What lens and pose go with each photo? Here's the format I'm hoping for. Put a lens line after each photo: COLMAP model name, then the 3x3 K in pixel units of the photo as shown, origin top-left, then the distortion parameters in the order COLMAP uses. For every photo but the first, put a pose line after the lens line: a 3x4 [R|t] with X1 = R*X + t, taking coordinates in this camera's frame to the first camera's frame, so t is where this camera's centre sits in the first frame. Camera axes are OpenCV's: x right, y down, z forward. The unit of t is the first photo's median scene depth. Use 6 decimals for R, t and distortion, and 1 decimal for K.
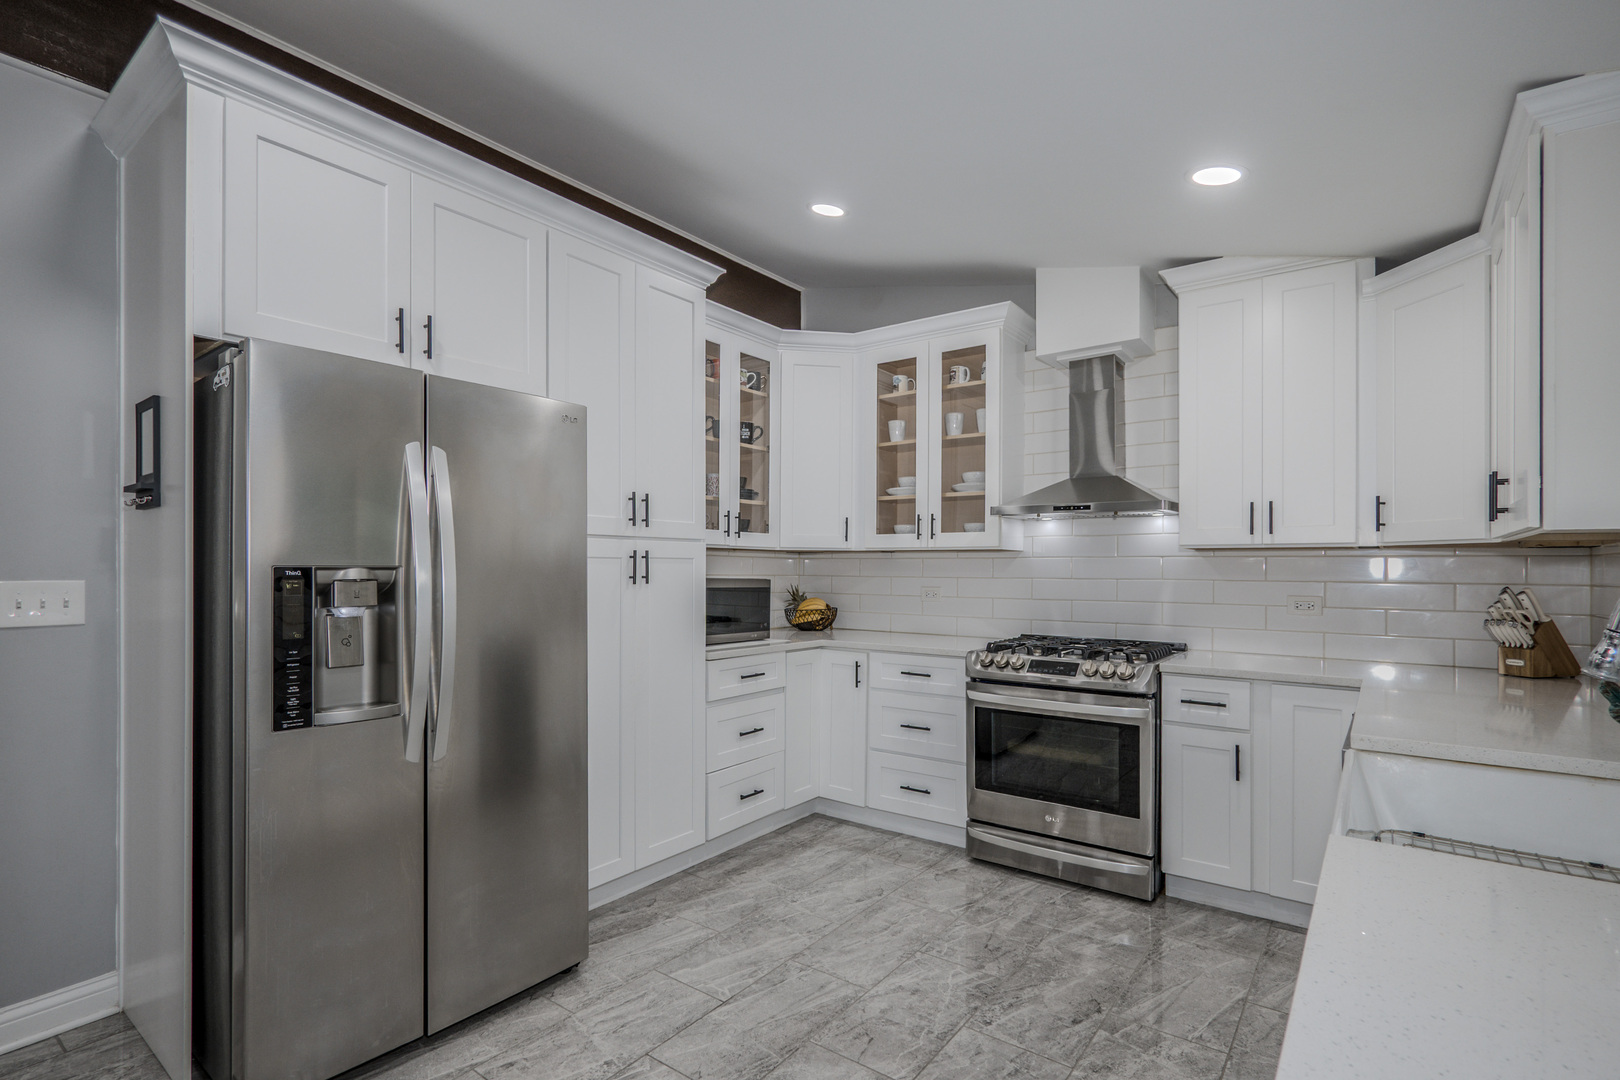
lens RADIAL K [[757.2, 0, 830.5], [0, 757.2, 567.6], [0, 0, 1]] dist [-0.004388, 0.001765]
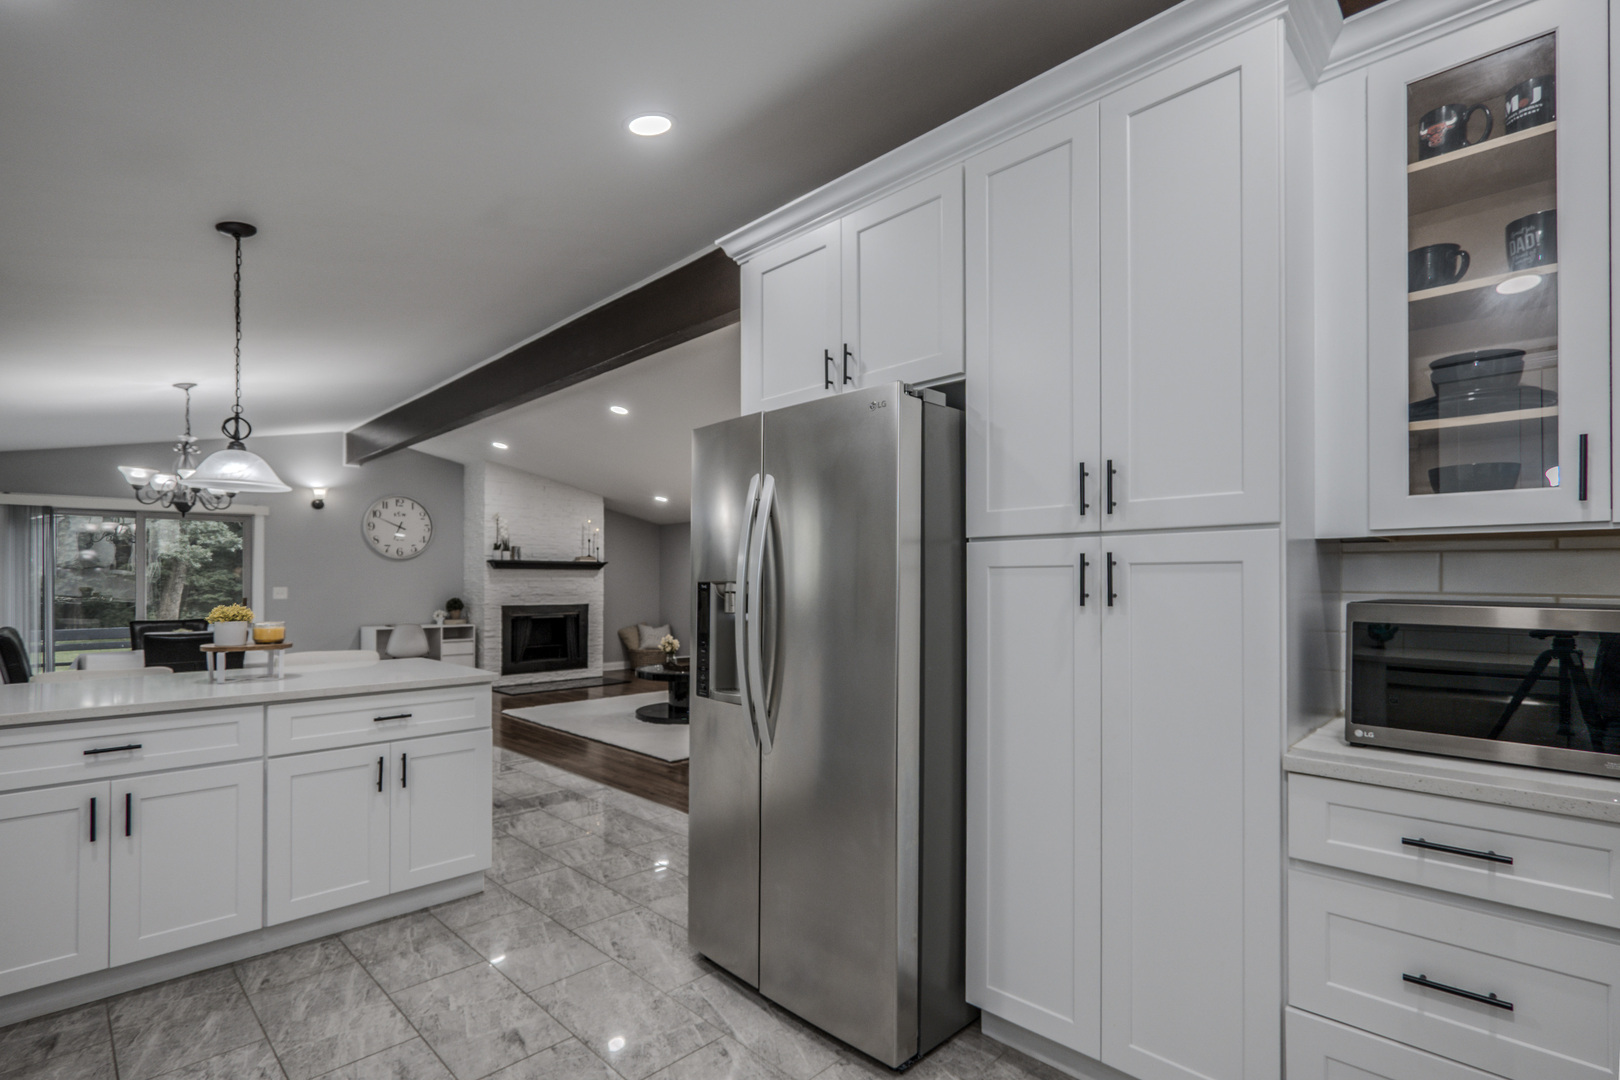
lens RADIAL K [[757.2, 0, 806.7], [0, 757.2, 566.7], [0, 0, 1]] dist [-0.004388, 0.001765]
pose [[-0.133283, -0.016306, -0.990944, 0.360076], [0.007490, 0.999820, -0.017460, -0.002311], [0.991050, -0.009749, -0.133137, 0.761864]]
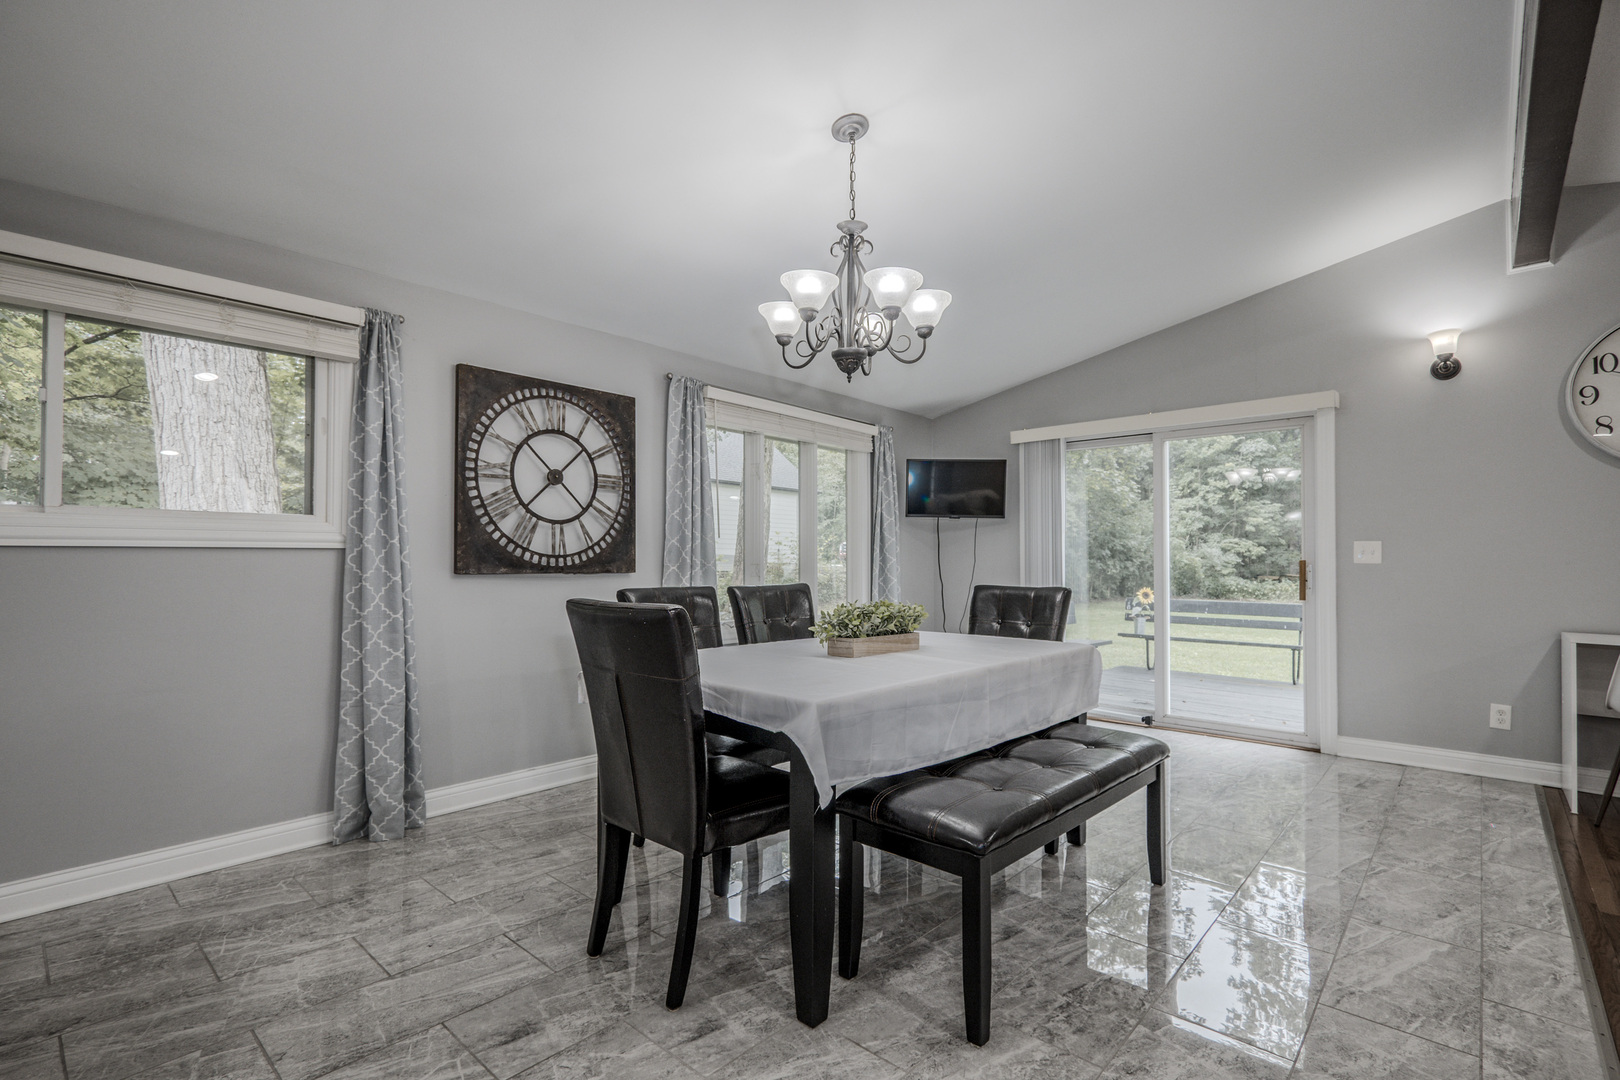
lens RADIAL K [[757.2, 0, 805.9], [0, 757.2, 539.1], [0, 0, 1]] dist [-0.004388, 0.001765]
pose [[-0.996219, -0.001883, 0.086853, -1.064196], [-0.004670, 0.999480, -0.031900, 0.053852], [-0.086748, -0.032185, -0.995710, 0.073890]]
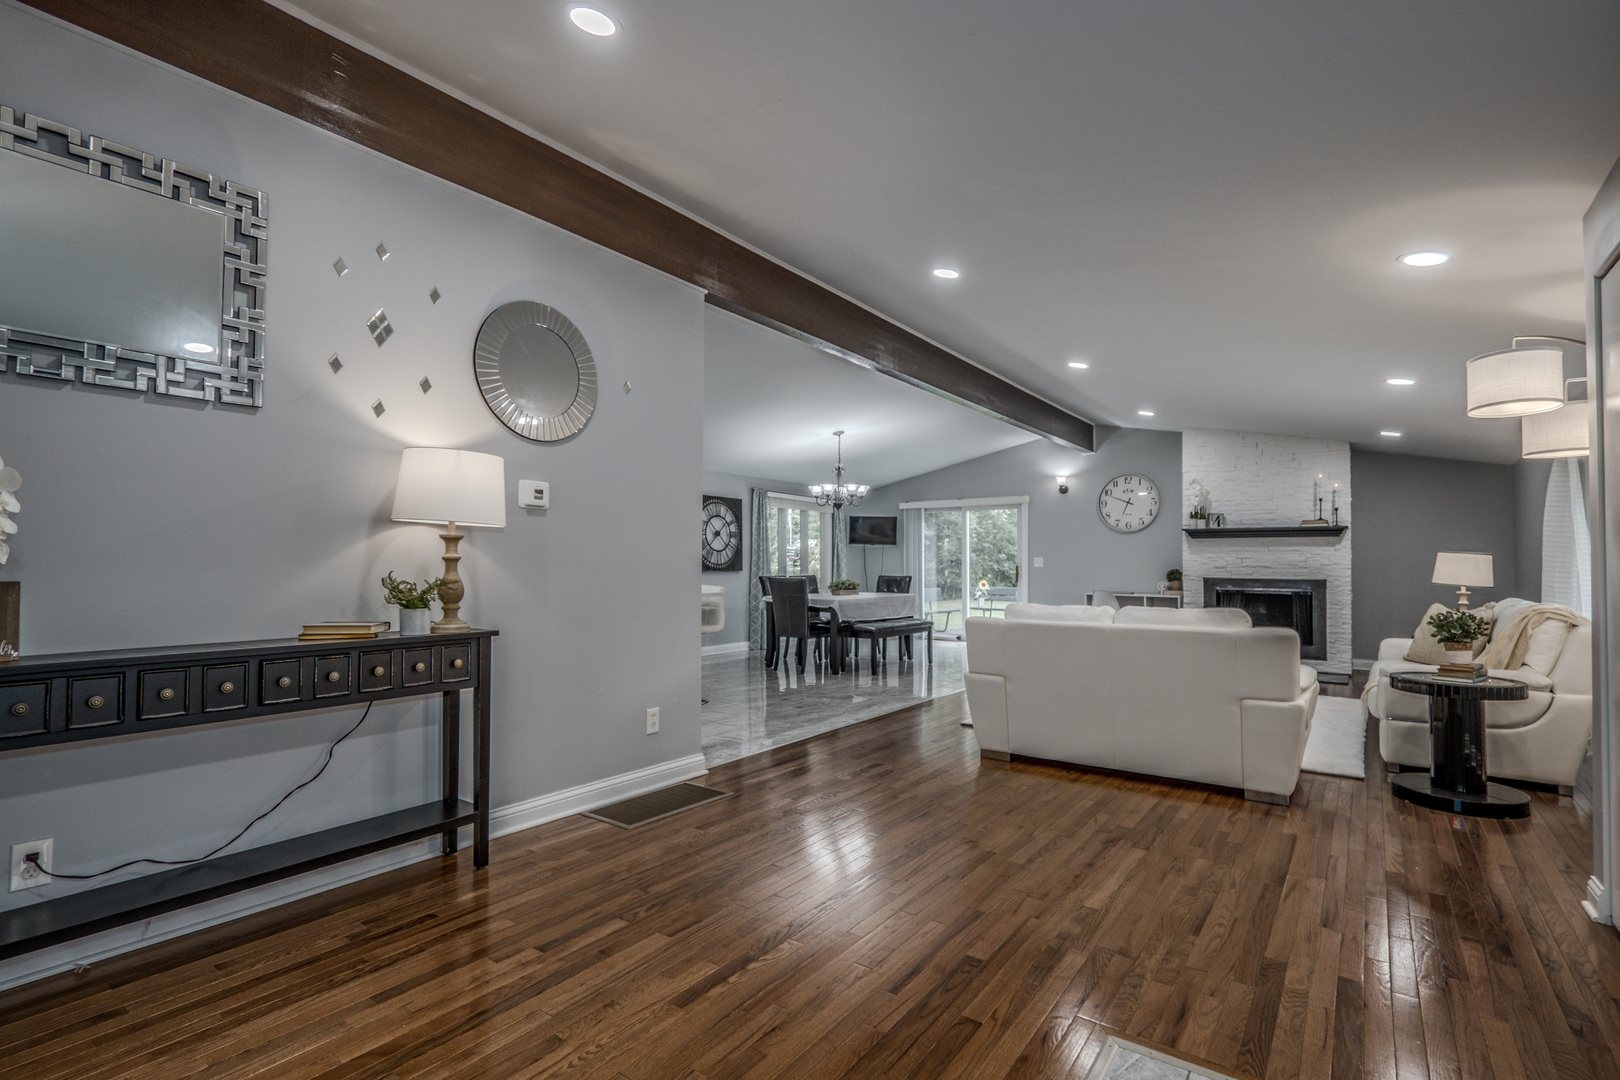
lens RADIAL K [[757.2, 0, 792.8], [0, 757.2, 528.7], [0, 0, 1]] dist [-0.004388, 0.001765]
pose [[-0.999981, -0.002633, 0.005527, -0.891584], [-0.002906, 0.998748, -0.049947, 0.052043], [-0.005388, -0.049963, -0.998737, 1.945319]]
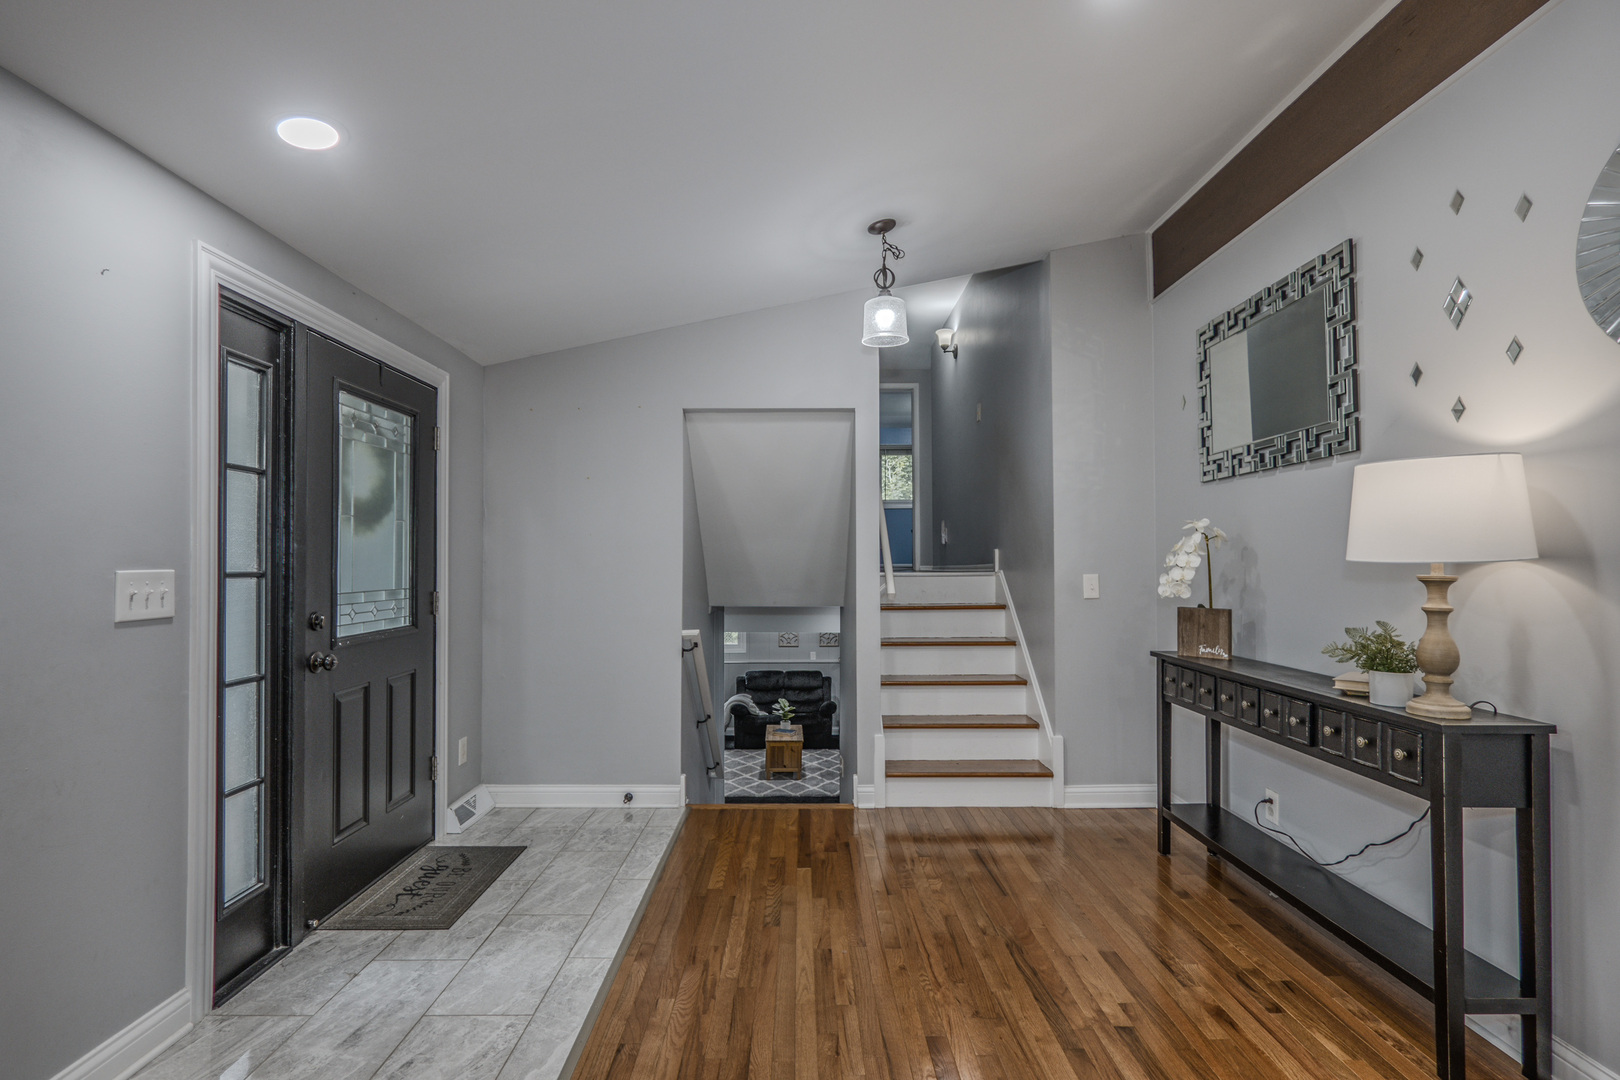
lens RADIAL K [[757.2, 0, 816.1], [0, 757.2, 549.8], [0, 0, 1]] dist [-0.004388, 0.001765]
pose [[0.783765, 0.007443, 0.621013, -1.268834], [0.001898, 0.999895, -0.014379, 0.002107], [-0.621054, 0.012449, 0.783669, 0.890297]]
